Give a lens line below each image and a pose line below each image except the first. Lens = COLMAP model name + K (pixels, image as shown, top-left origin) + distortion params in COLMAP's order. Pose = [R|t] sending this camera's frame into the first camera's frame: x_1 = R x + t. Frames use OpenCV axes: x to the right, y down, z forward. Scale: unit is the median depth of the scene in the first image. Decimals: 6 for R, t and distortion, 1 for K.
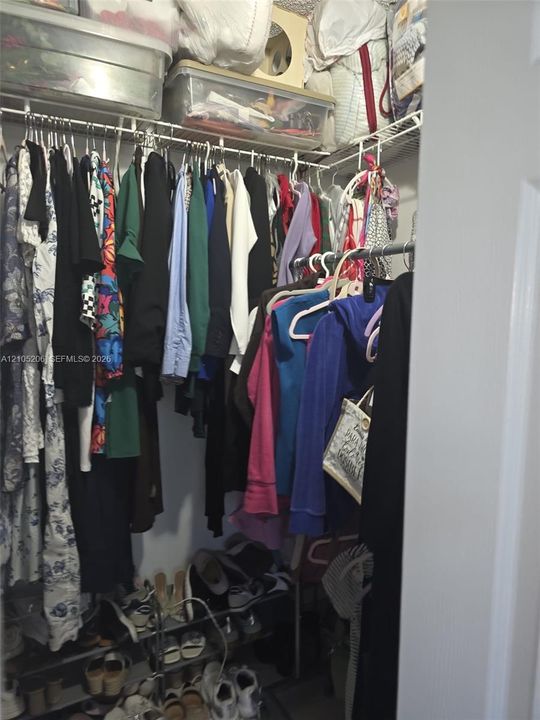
lens RADIAL K [[484.9, 0, 273.4], [0, 484.9, 361.4], [0, 0, 1]] dist [0.040762, -0.043551]
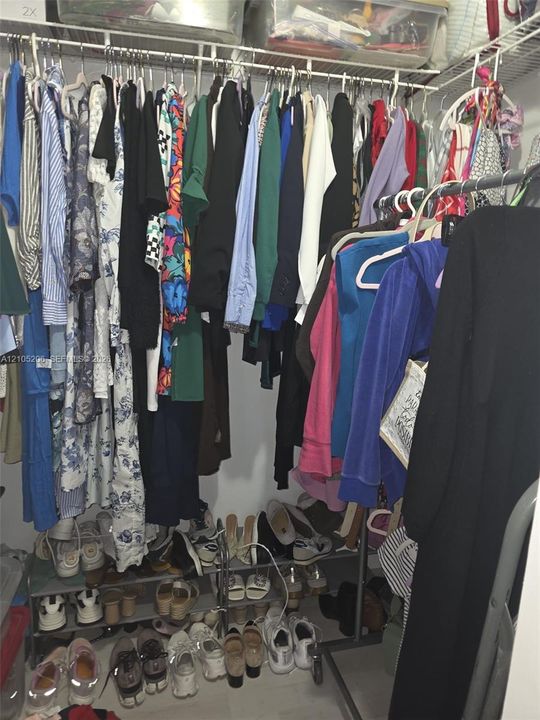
lens RADIAL K [[484.9, 0, 266.0], [0, 484.9, 357.7], [0, 0, 1]] dist [0.040762, -0.043551]
pose [[0.966613, 0.071743, -0.245993, 0.091302], [-0.048527, 0.993885, 0.099180, -0.000113], [0.251604, -0.083931, 0.964184, 0.078956]]
